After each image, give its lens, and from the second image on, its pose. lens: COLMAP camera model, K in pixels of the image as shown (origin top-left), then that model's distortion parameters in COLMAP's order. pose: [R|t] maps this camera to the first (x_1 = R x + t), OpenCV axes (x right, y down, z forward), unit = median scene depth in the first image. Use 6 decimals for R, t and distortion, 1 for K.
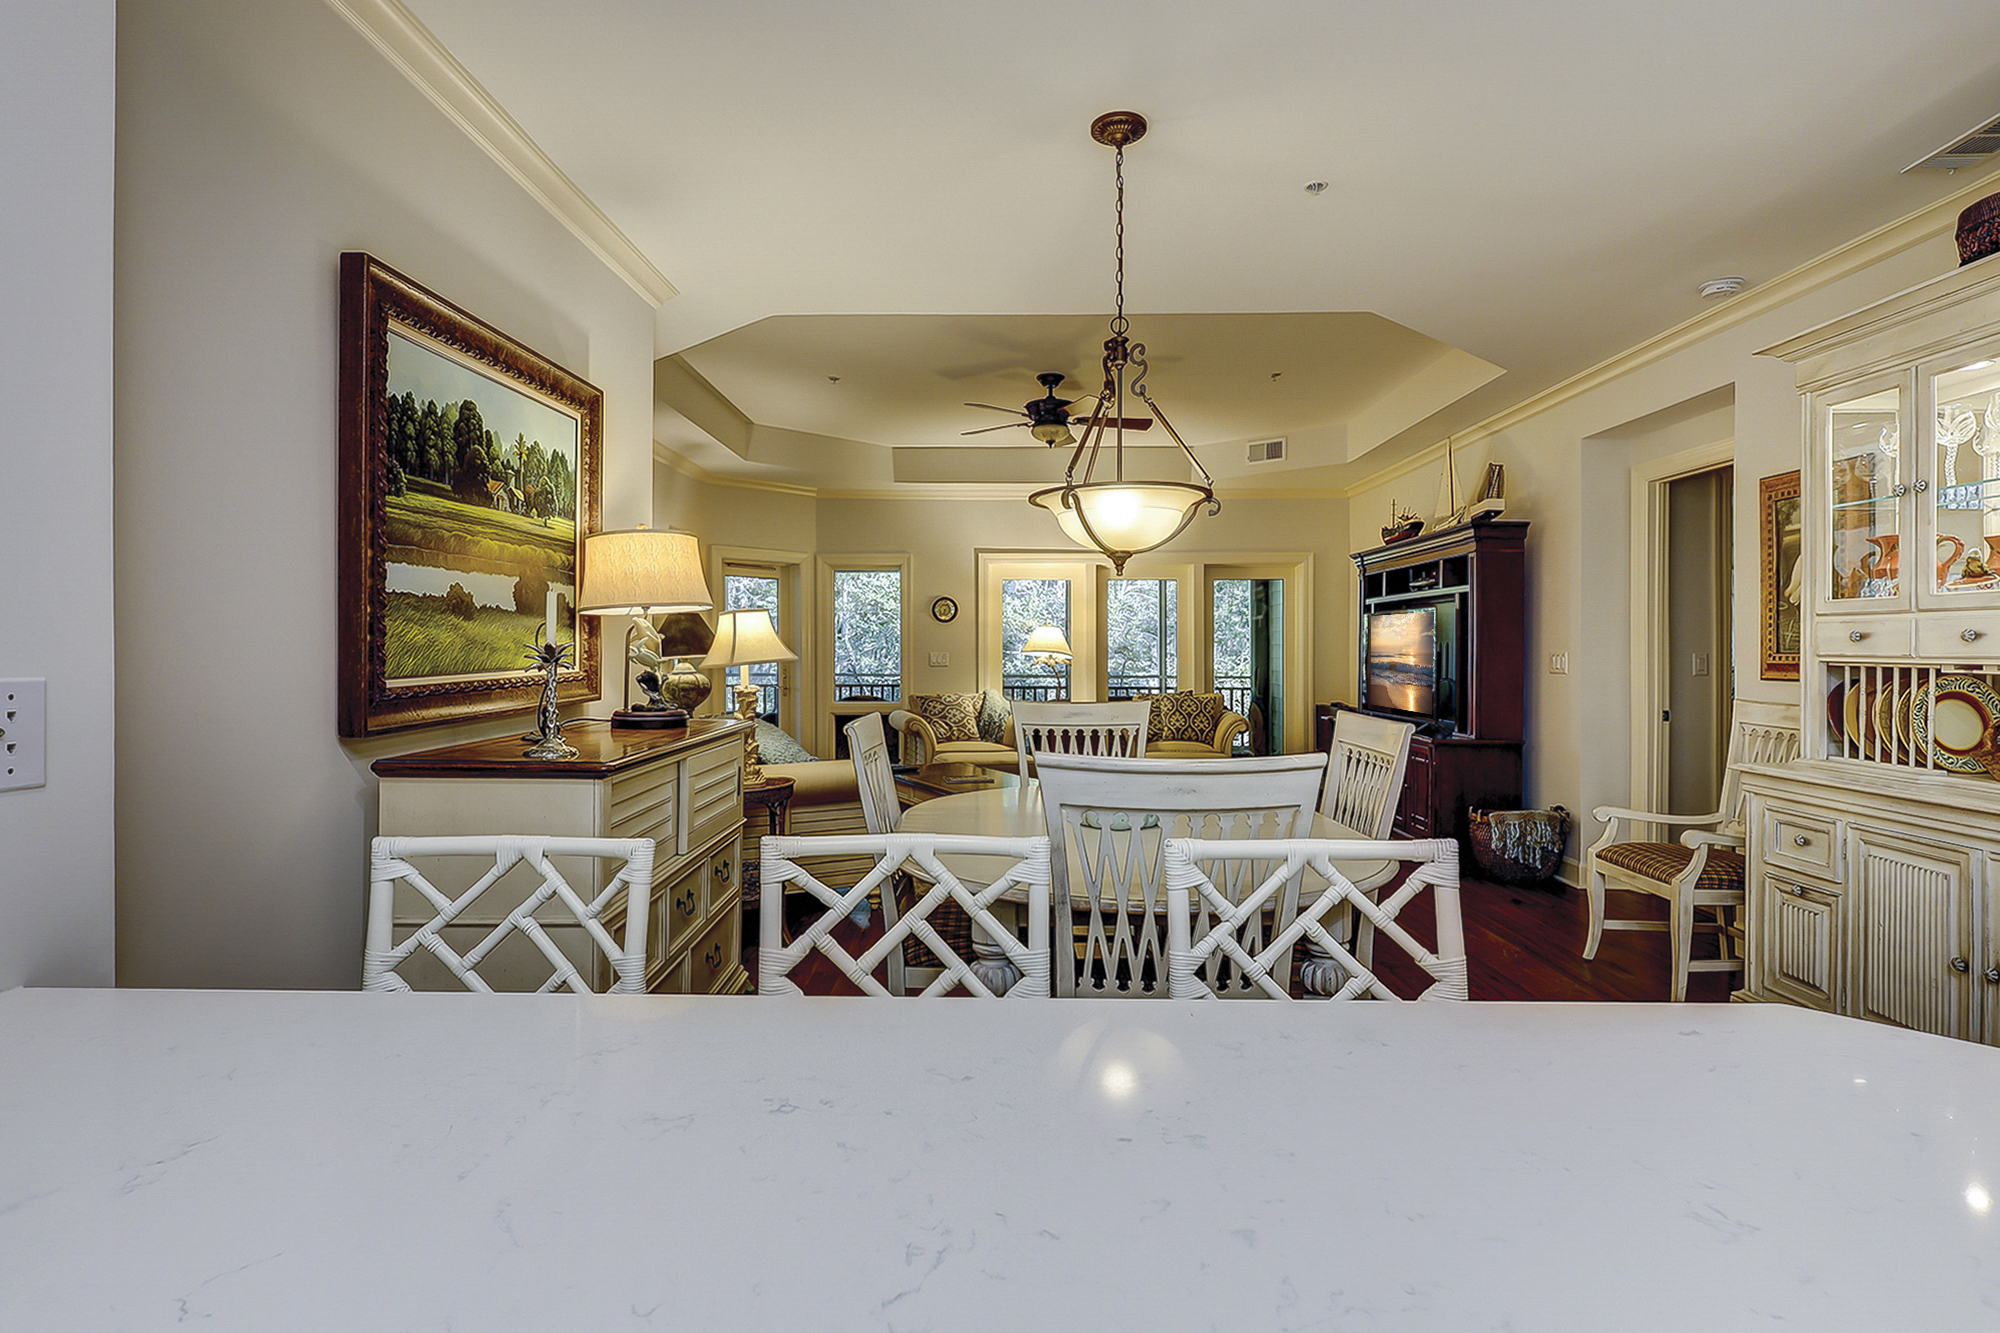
lens RADIAL K [[969.6, 0, 991.7], [0, 969.6, 646.9], [0, 0, 1]] dist [0.000562, -0.000120]
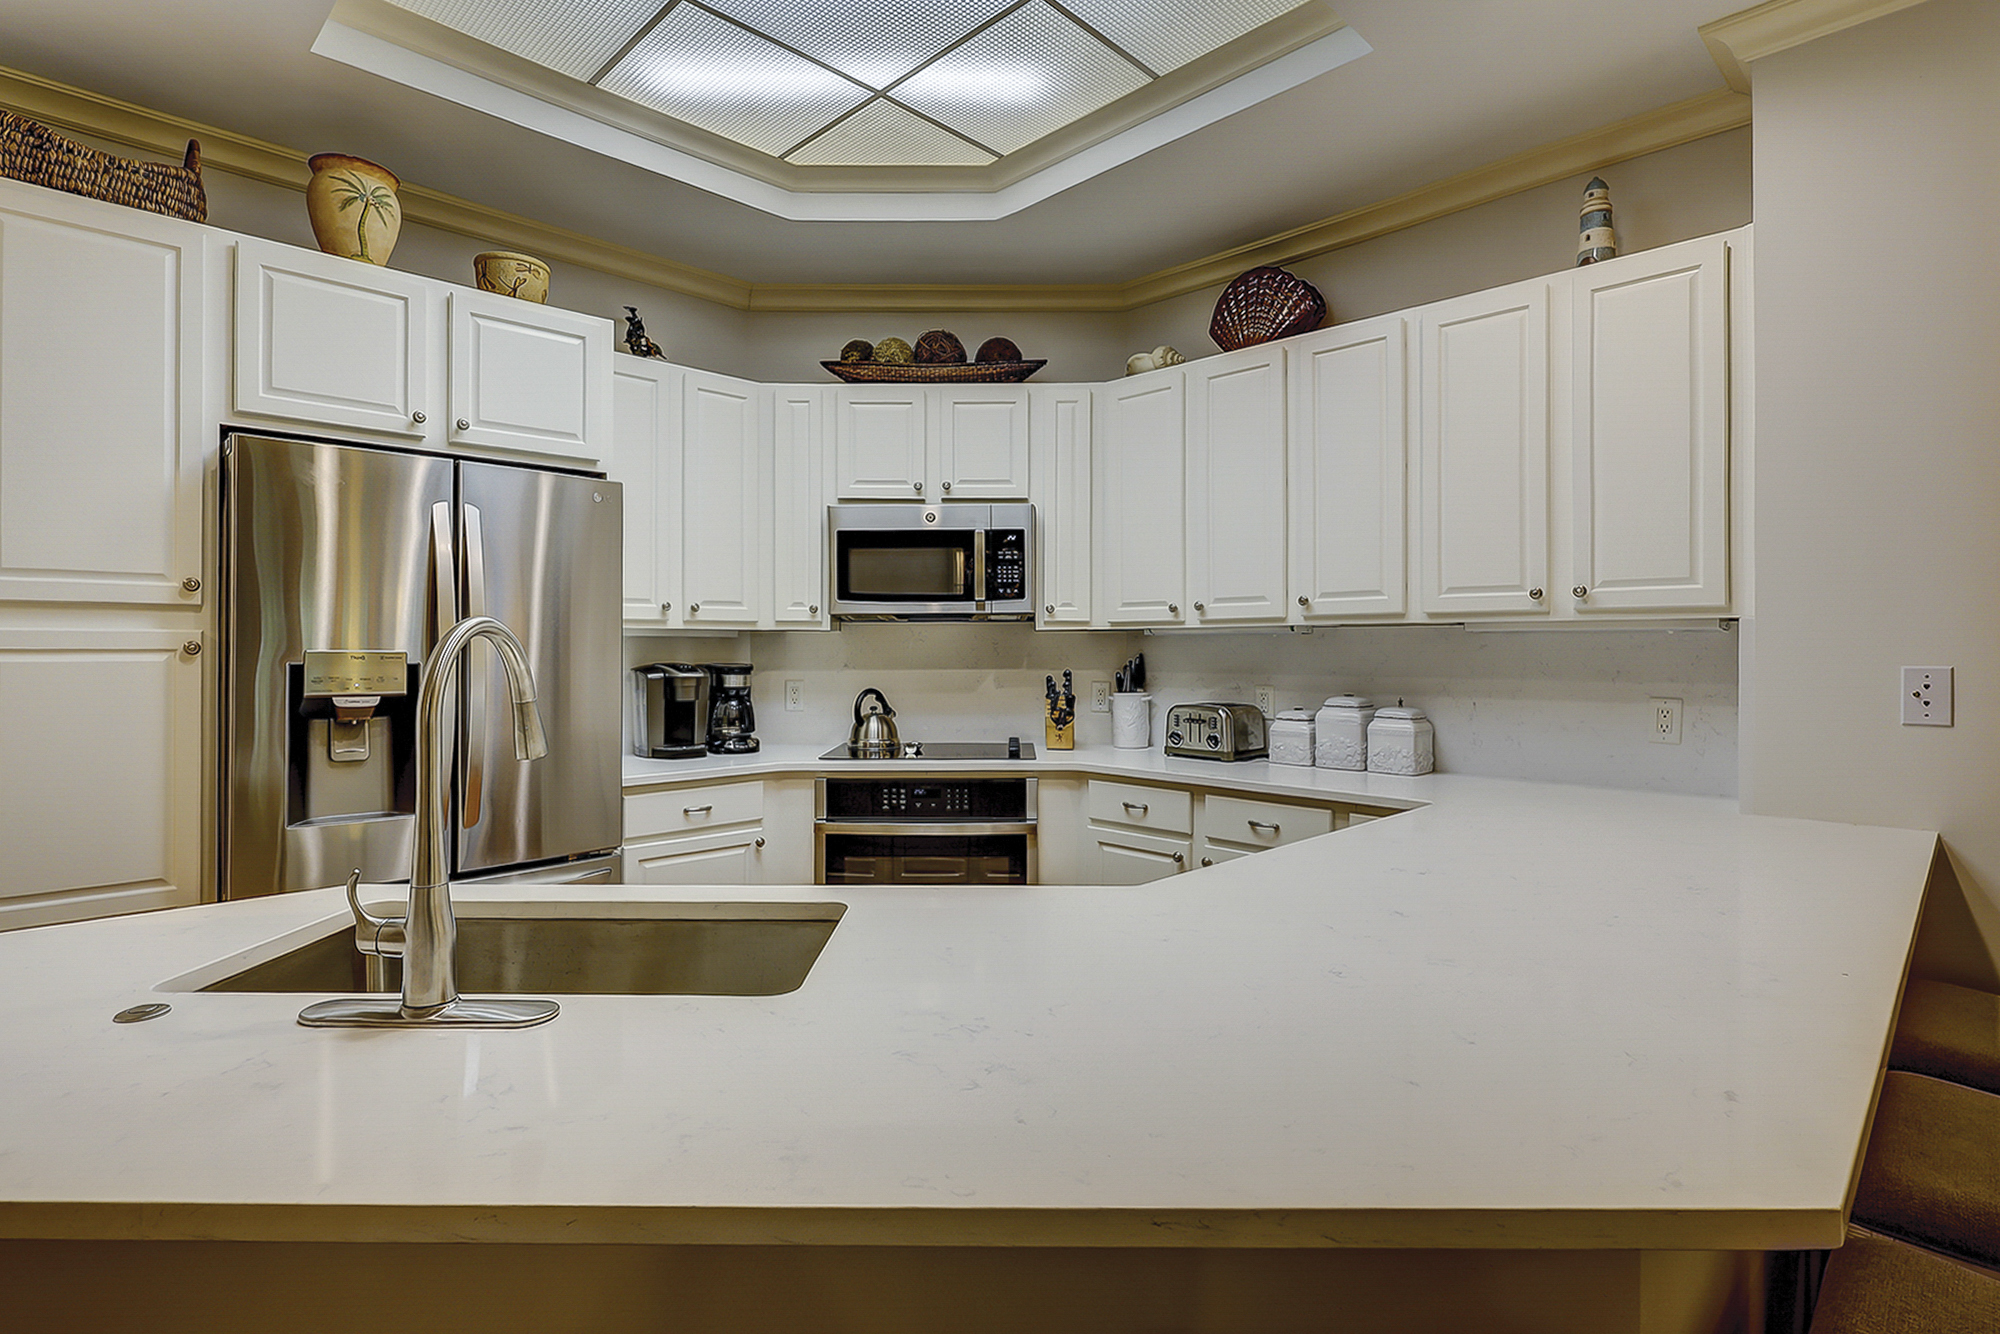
lens RADIAL K [[986.5, 0, 995.9], [0, 986.5, 647.2], [0, 0, 1]] dist [-0.002950, -0.000636]
pose [[-0.692477, 0.000851, -0.721439, 0.589239], [0.002930, 0.999994, -0.001633, -0.002665], [0.721434, -0.003245, -0.692476, 0.368536]]
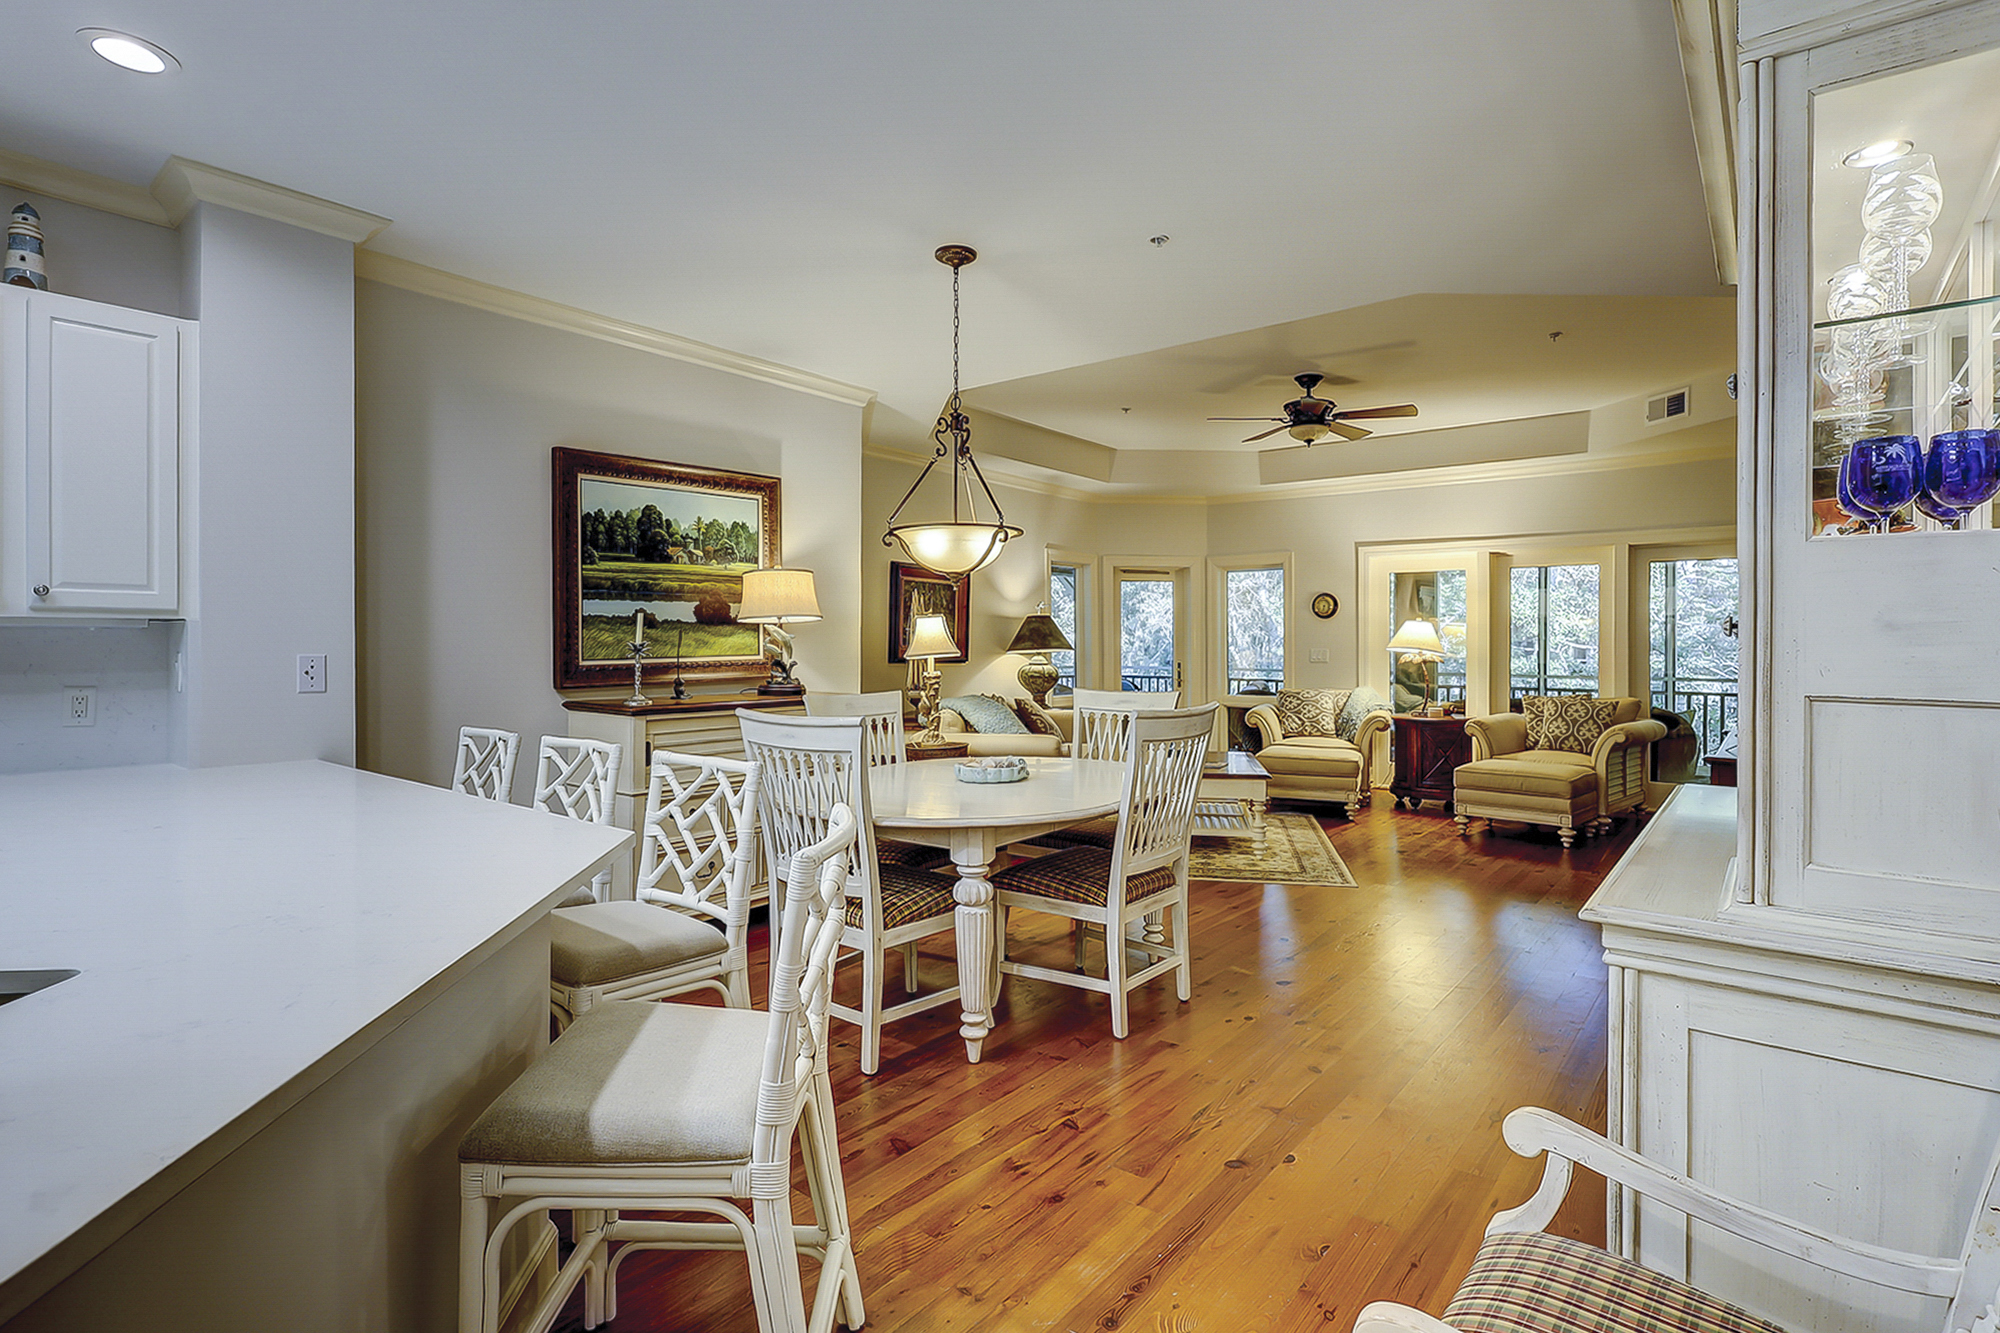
lens RADIAL K [[995.5, 0, 998.8], [0, 995.5, 648.9], [0, 0, 1]] dist [-0.003112, -0.000854]
pose [[0.795710, 0.003246, -0.605669, 0.907026], [0.000399, 0.999983, 0.005882, -0.000657], [0.605677, -0.004922, 0.795695, -0.053639]]
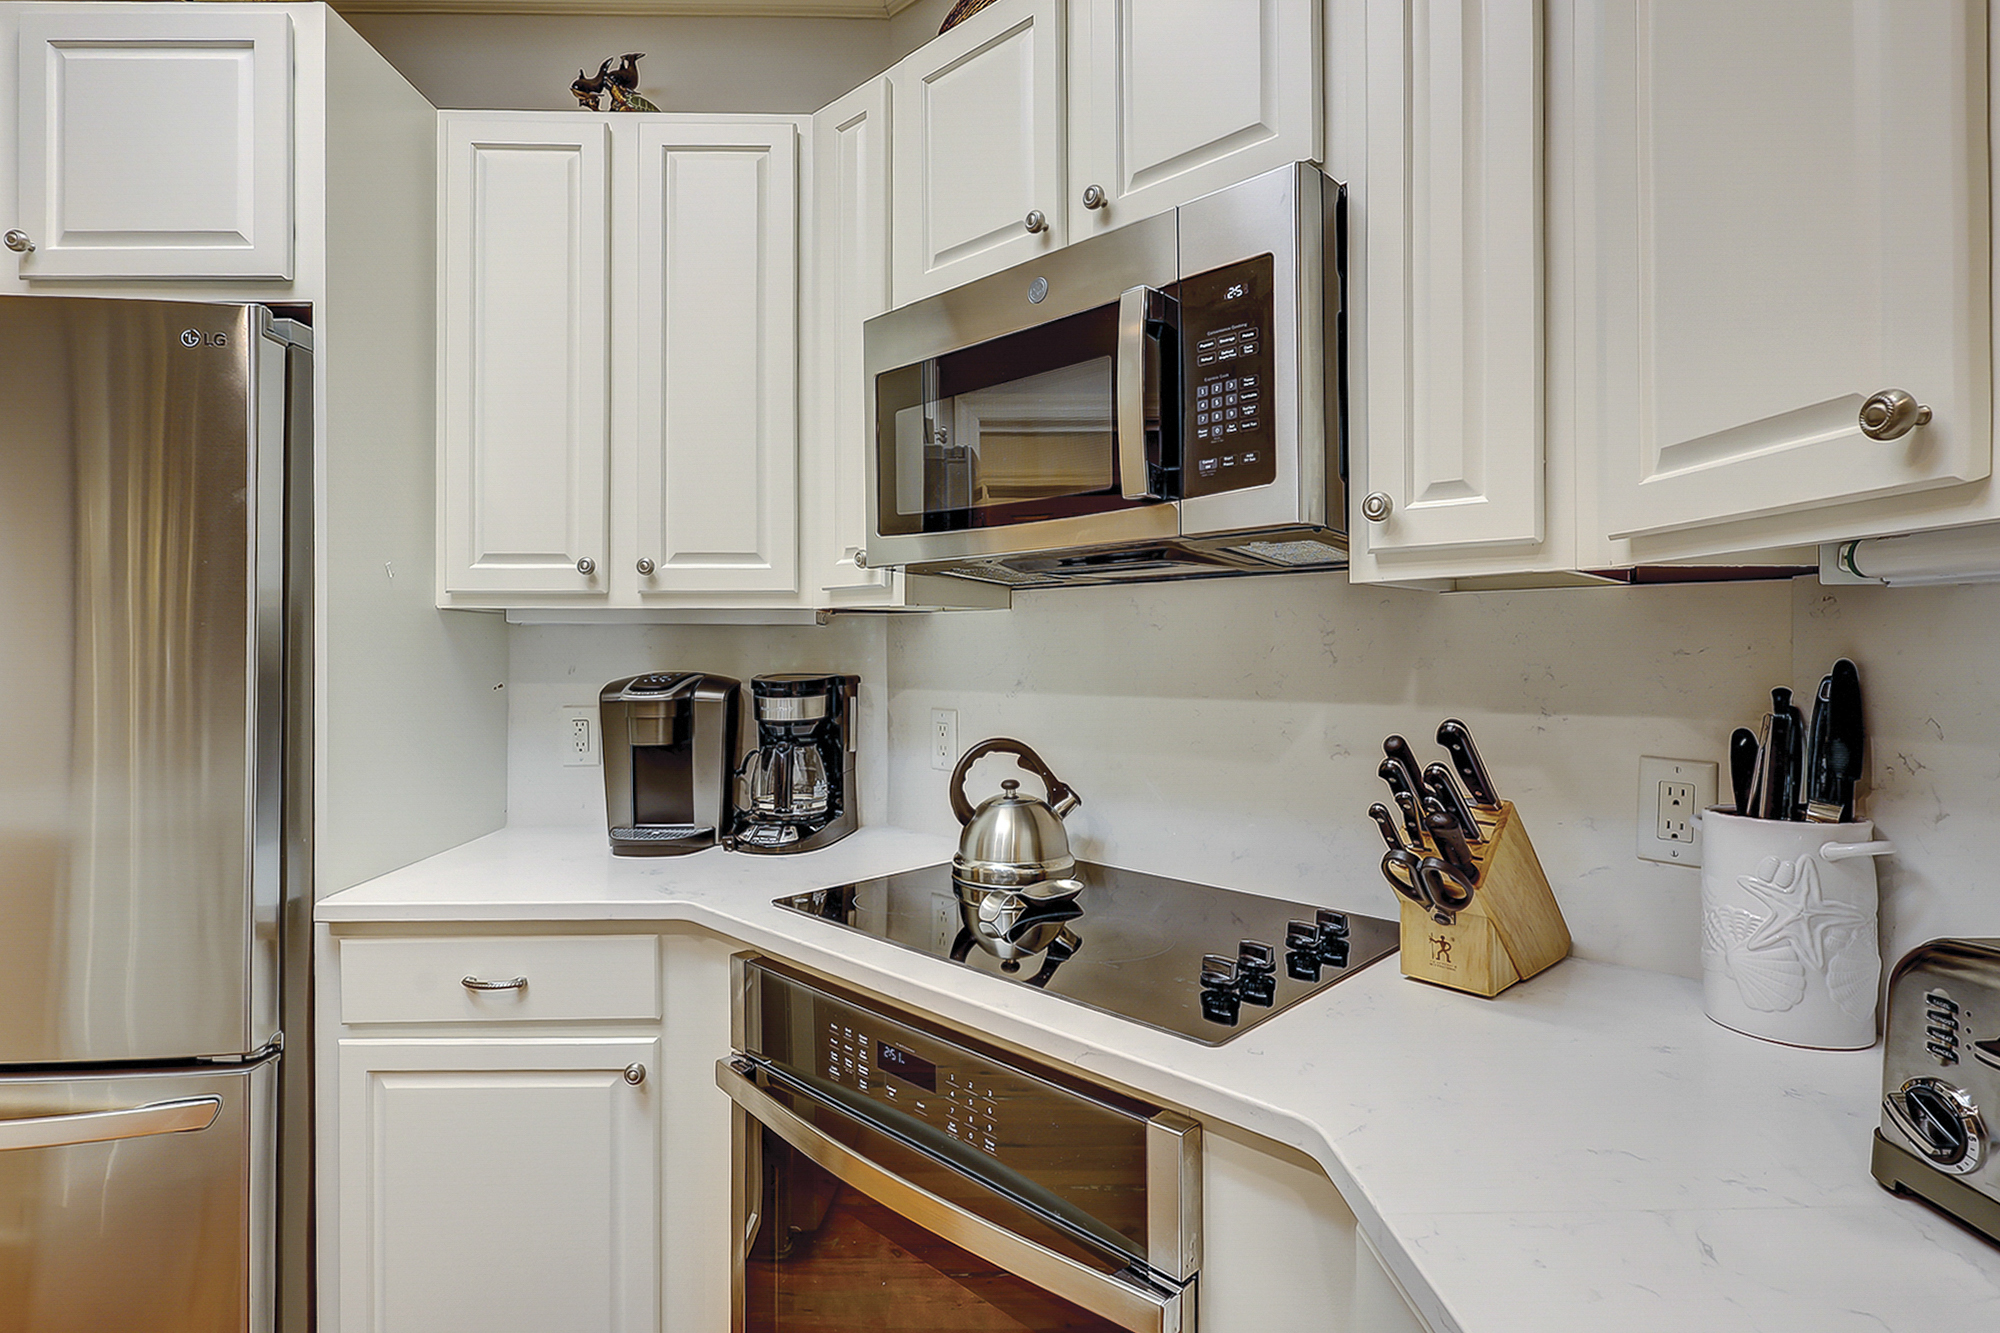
lens RADIAL K [[992.0, 0, 981.6], [0, 992.0, 644.1], [0, 0, 1]] dist [-0.005003, 0.000880]
pose [[-0.998972, 0.001527, -0.045308, -0.180855], [0.001855, 0.999972, -0.007187, -0.000424], [0.045295, -0.007264, -0.998947, -0.078941]]
